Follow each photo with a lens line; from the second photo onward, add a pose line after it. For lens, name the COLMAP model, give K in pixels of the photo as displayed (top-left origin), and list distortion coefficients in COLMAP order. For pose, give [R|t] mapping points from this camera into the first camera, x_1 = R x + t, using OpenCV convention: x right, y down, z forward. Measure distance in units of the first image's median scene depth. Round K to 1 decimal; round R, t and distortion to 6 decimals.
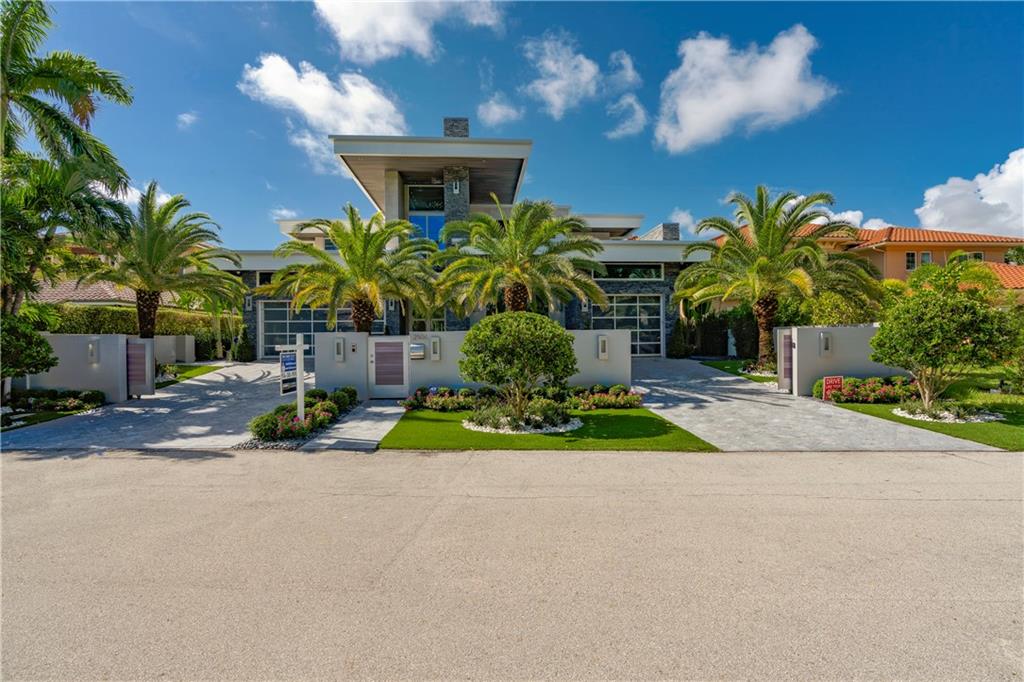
lens RADIAL K [[448.5, 0, 512.0], [0, 448.5, 341.0], [0, 0, 1]] dist [-0.001523, -0.000490]
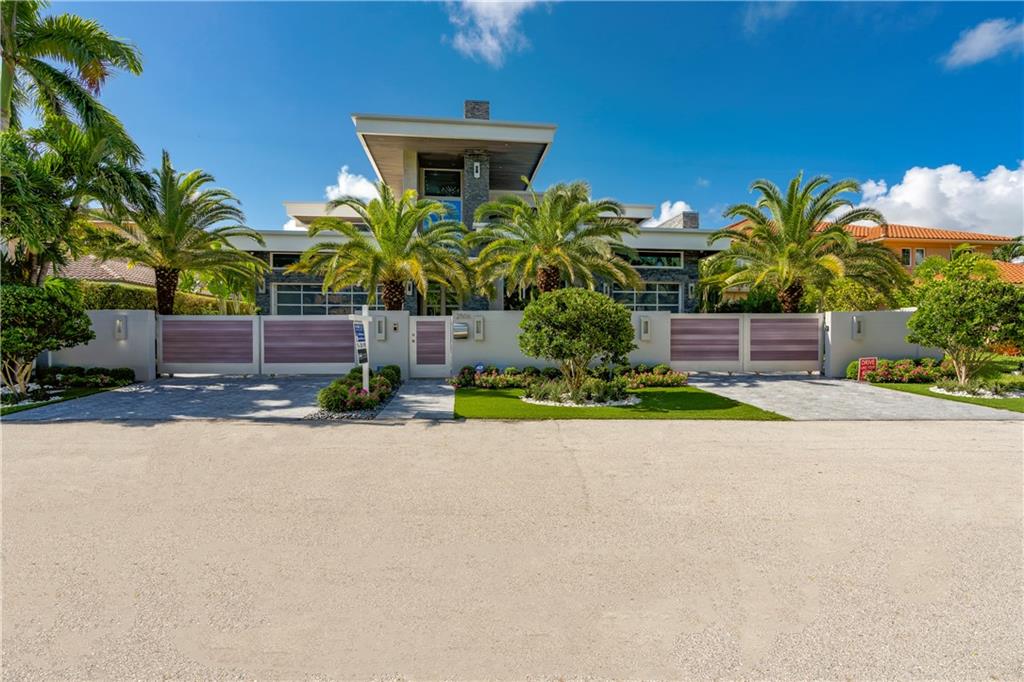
lens RADIAL K [[454.9, 0, 512.0], [0, 454.9, 341.0], [0, 0, 1]] dist [-0.001437, 0.000485]
pose [[0.998987, 0.008576, 0.044185, -0.139977], [-0.008899, 0.999935, 0.007098, 0.037503], [-0.044121, -0.007484, 0.998998, -0.010875]]
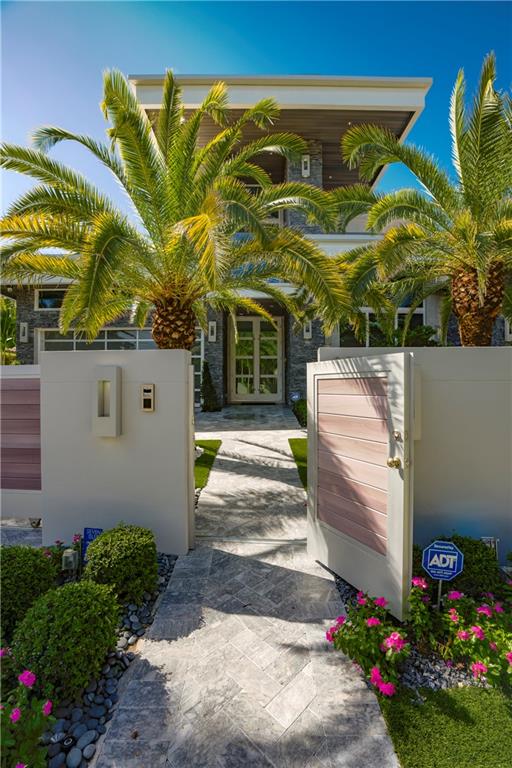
lens RADIAL K [[336.4, 0, 256.0], [0, 336.4, 384.0], [0, 0, 1]] dist [-0.001523, -0.000490]
pose [[0.997142, 0.012005, -0.074585, -0.253246], [-0.012682, 0.999883, -0.008608, 0.006256], [0.074473, 0.009529, 0.997177, 0.753478]]
